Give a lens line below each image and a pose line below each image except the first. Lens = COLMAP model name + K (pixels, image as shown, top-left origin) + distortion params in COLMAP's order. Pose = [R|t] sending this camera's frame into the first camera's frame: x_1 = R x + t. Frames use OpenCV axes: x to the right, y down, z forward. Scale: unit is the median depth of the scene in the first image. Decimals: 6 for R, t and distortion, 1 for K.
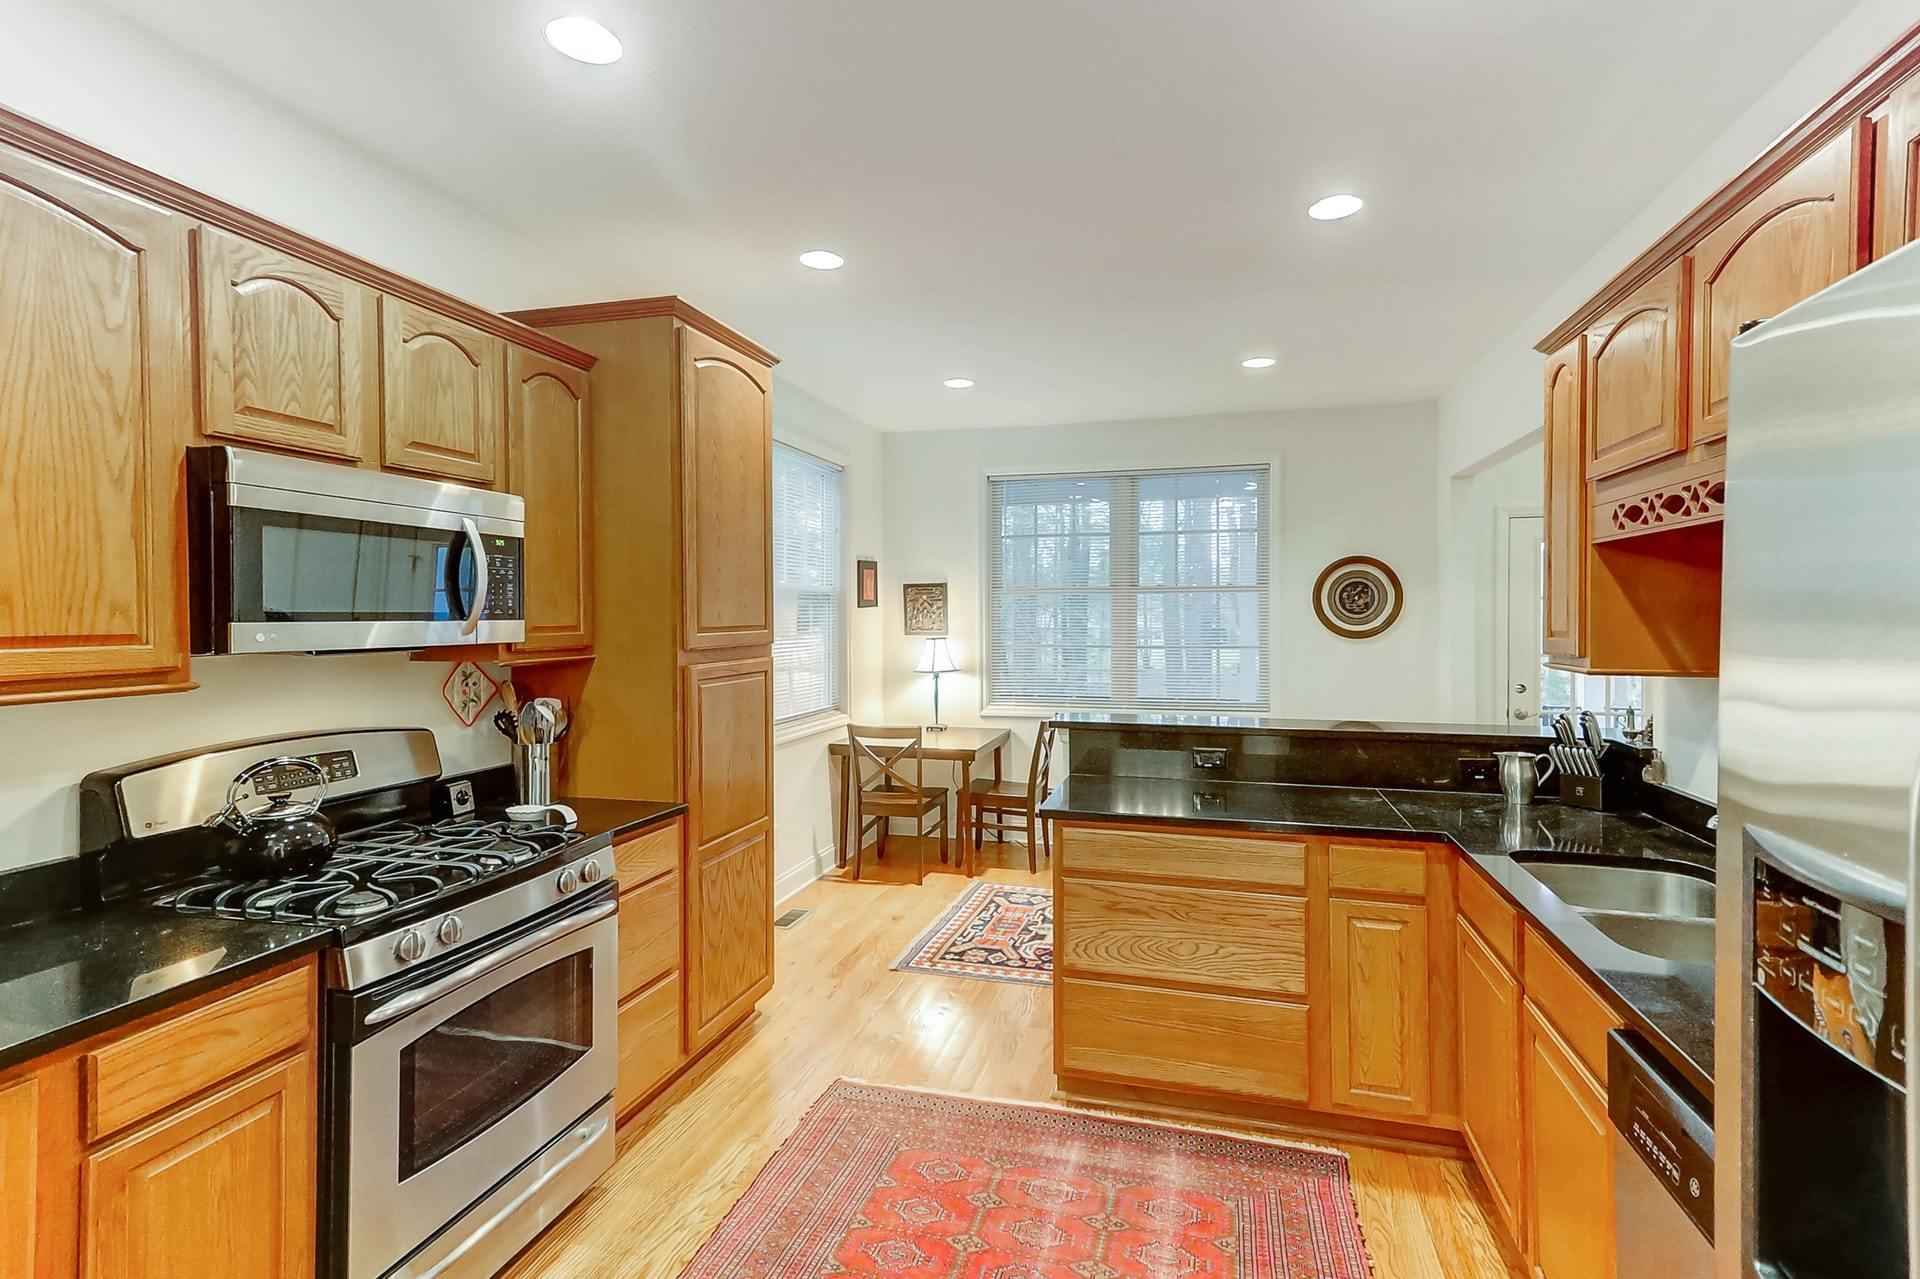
lens RADIAL K [[896.7, 0, 987.0], [0, 896.7, 629.1], [0, 0, 1]] dist [0.031618, 0.000060]
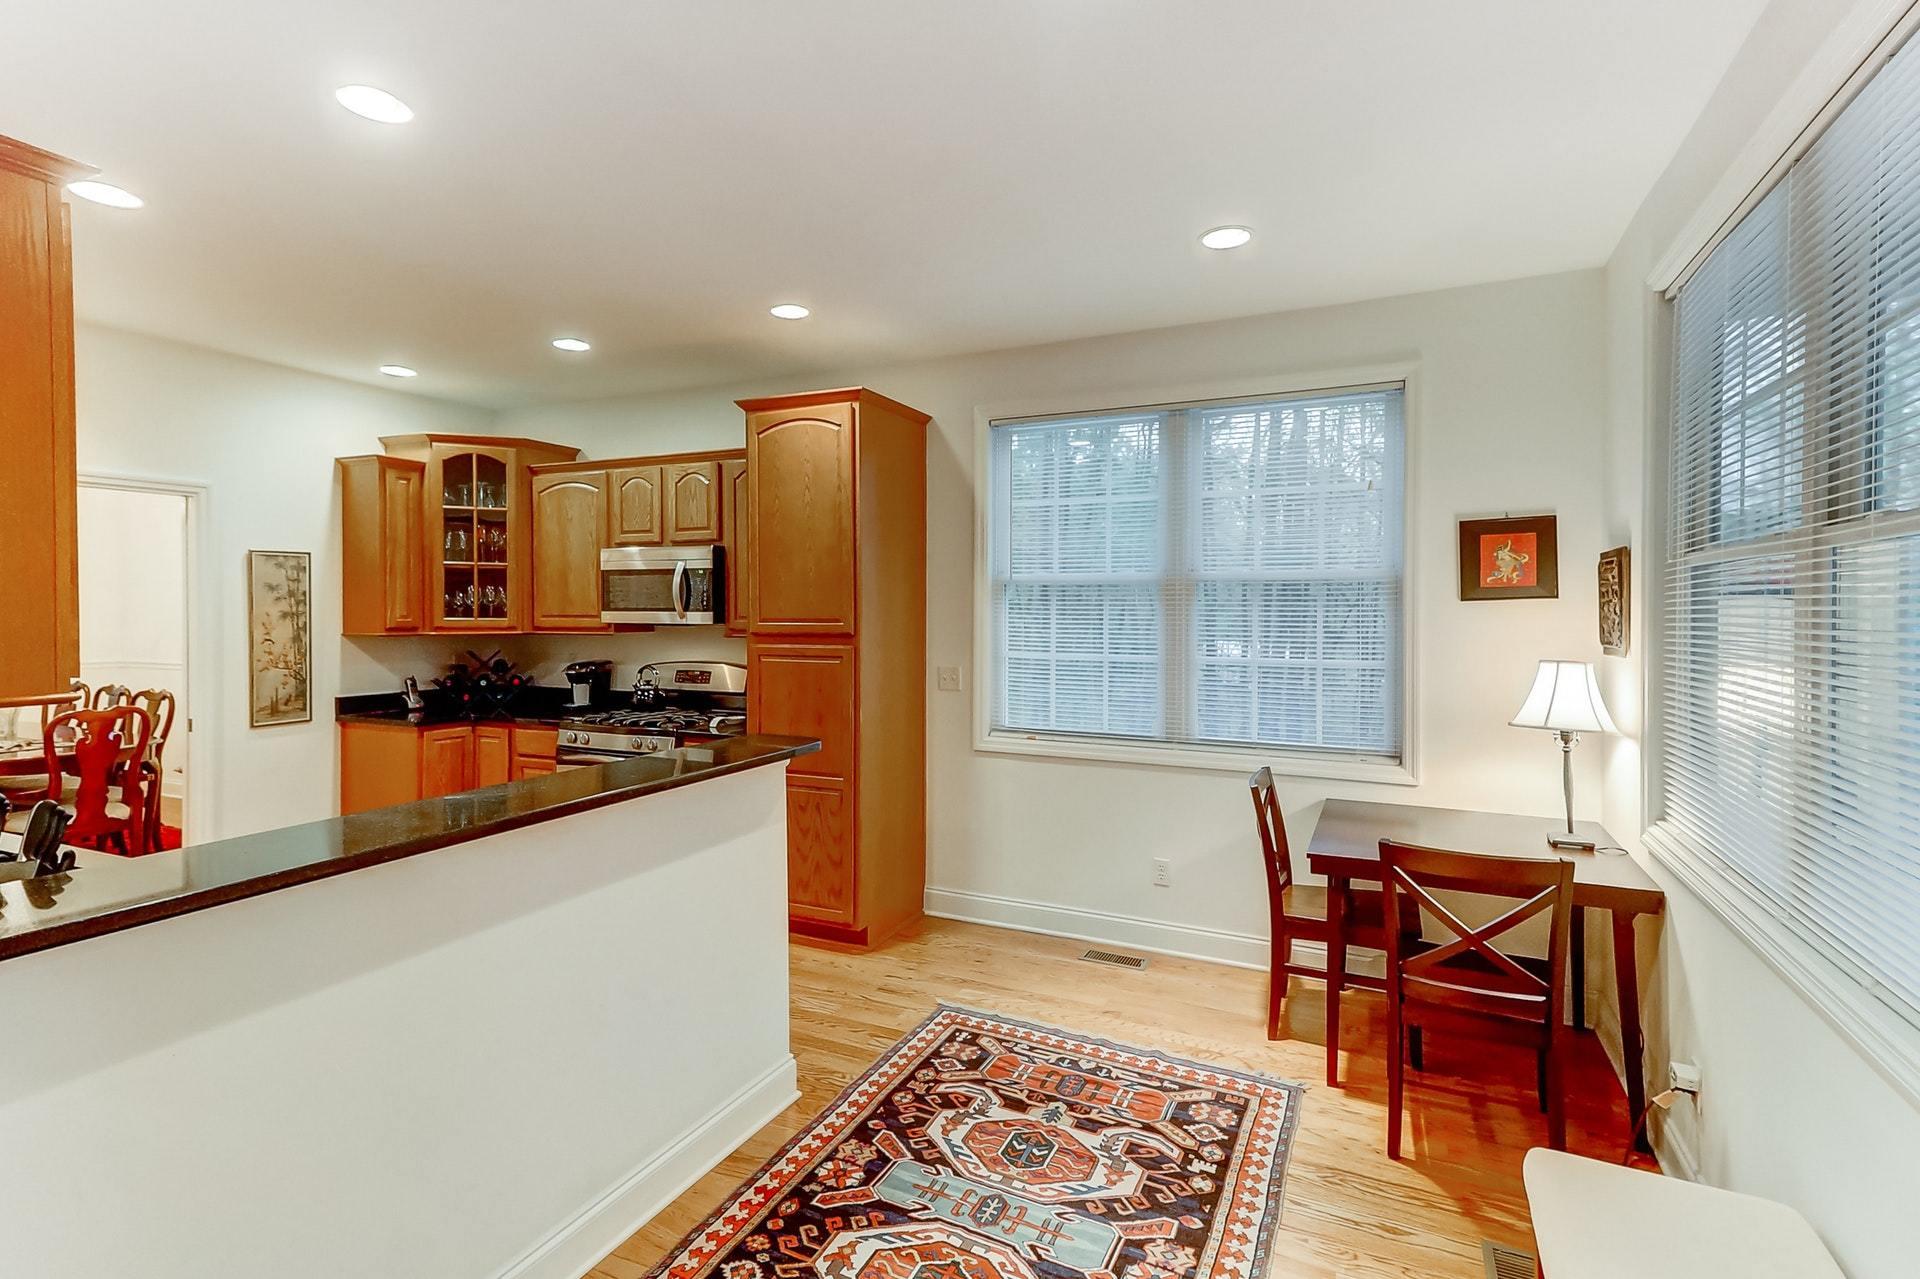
lens RADIAL K [[908.0, 0, 960.0], [0, 908.0, 612.0], [0, 0, 1]] dist [0.029296, 0.000125]
pose [[-0.189541, 0.005626, -0.981857, 1.058524], [-0.016406, 0.999826, 0.008896, -0.031717], [0.981736, 0.017795, -0.189416, 1.594135]]
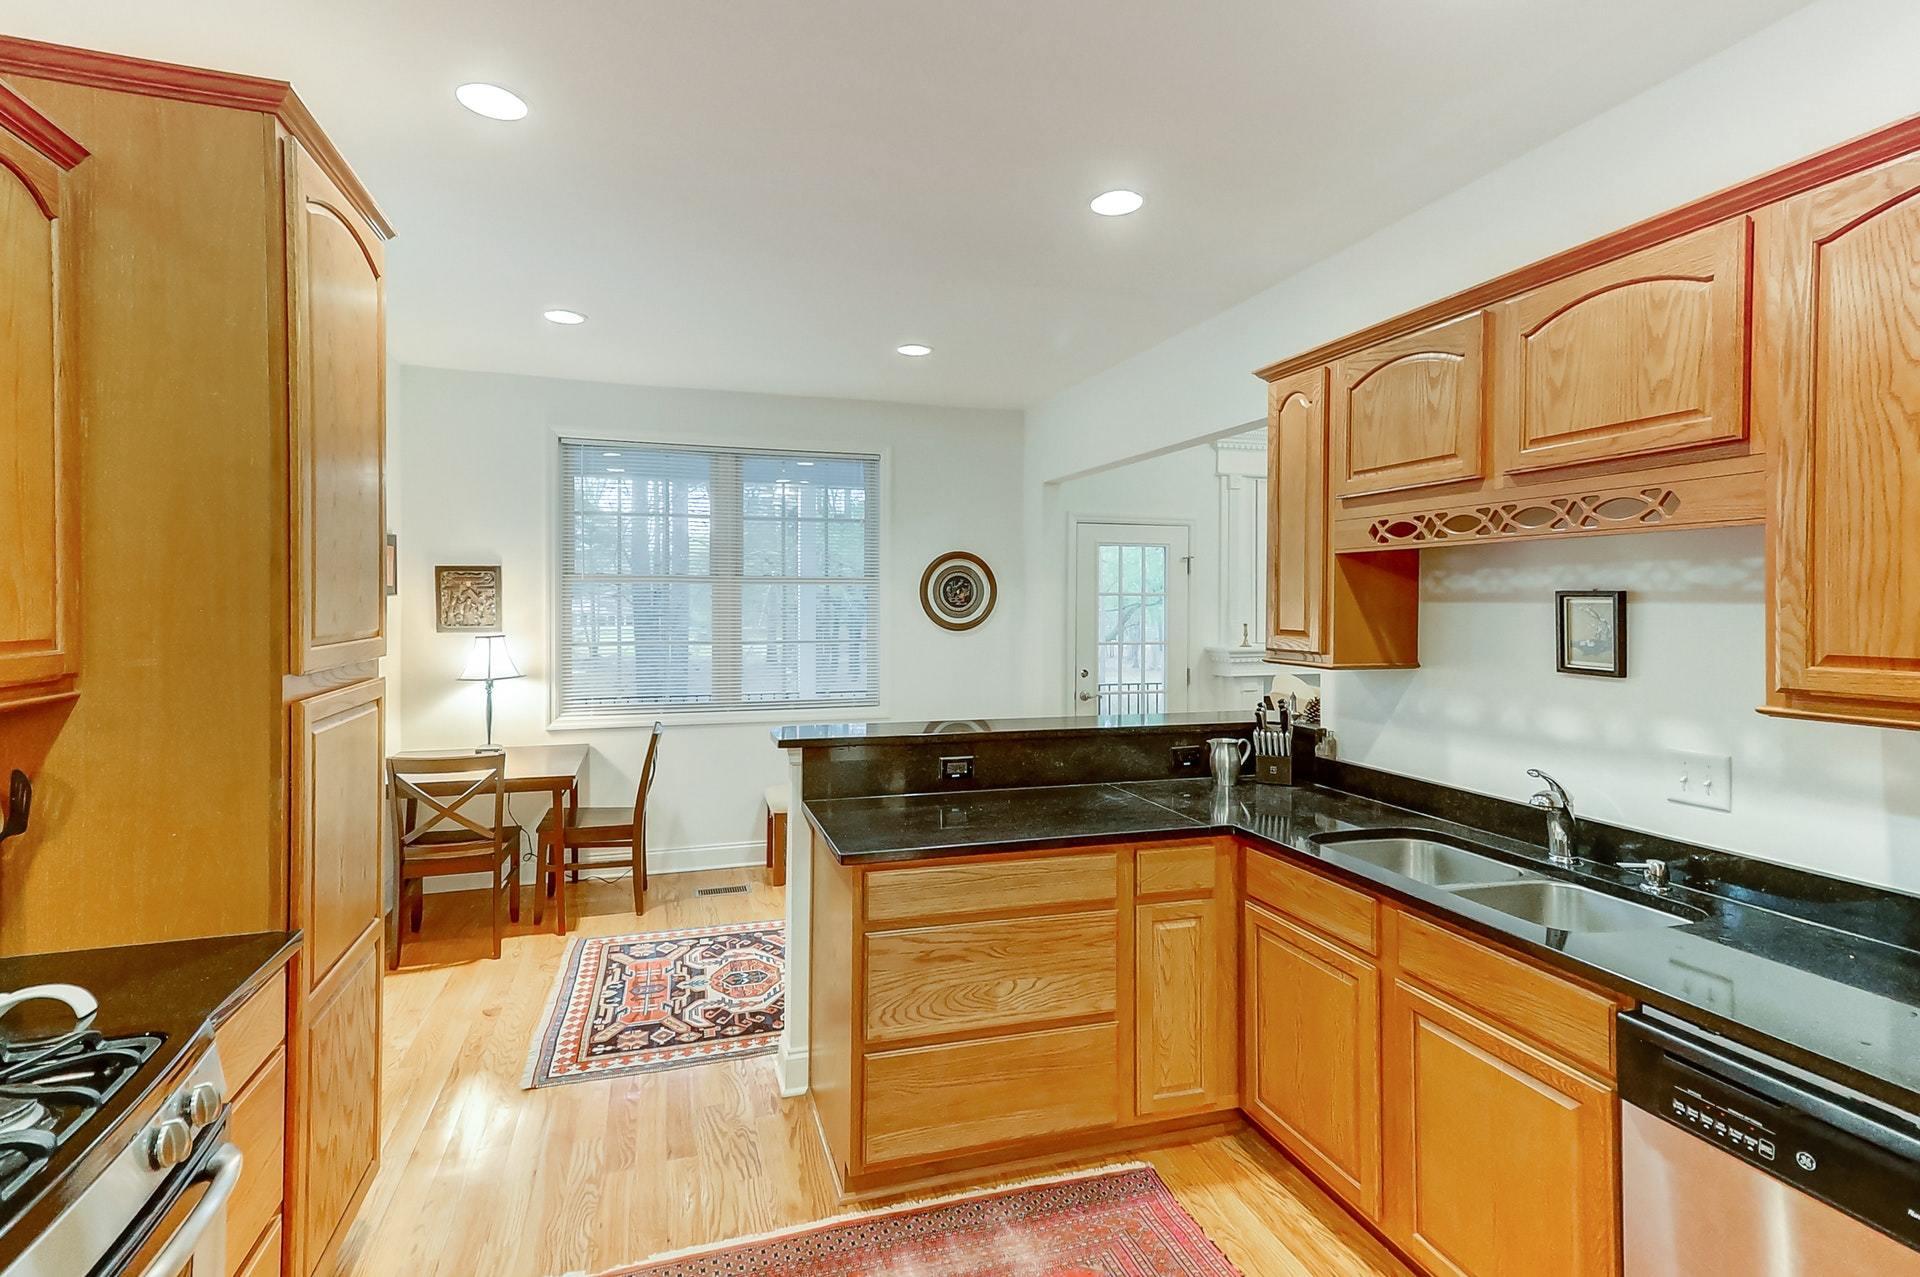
lens RADIAL K [[895.5, 0, 936.4], [0, 895.5, 610.7], [0, 0, 1]] dist [0.030660, -0.000182]
pose [[0.854237, -0.000166, 0.519883, -0.277819], [0.002591, 0.999989, -0.003939, -0.016263], [-0.519877, 0.004712, 0.854228, 0.247834]]
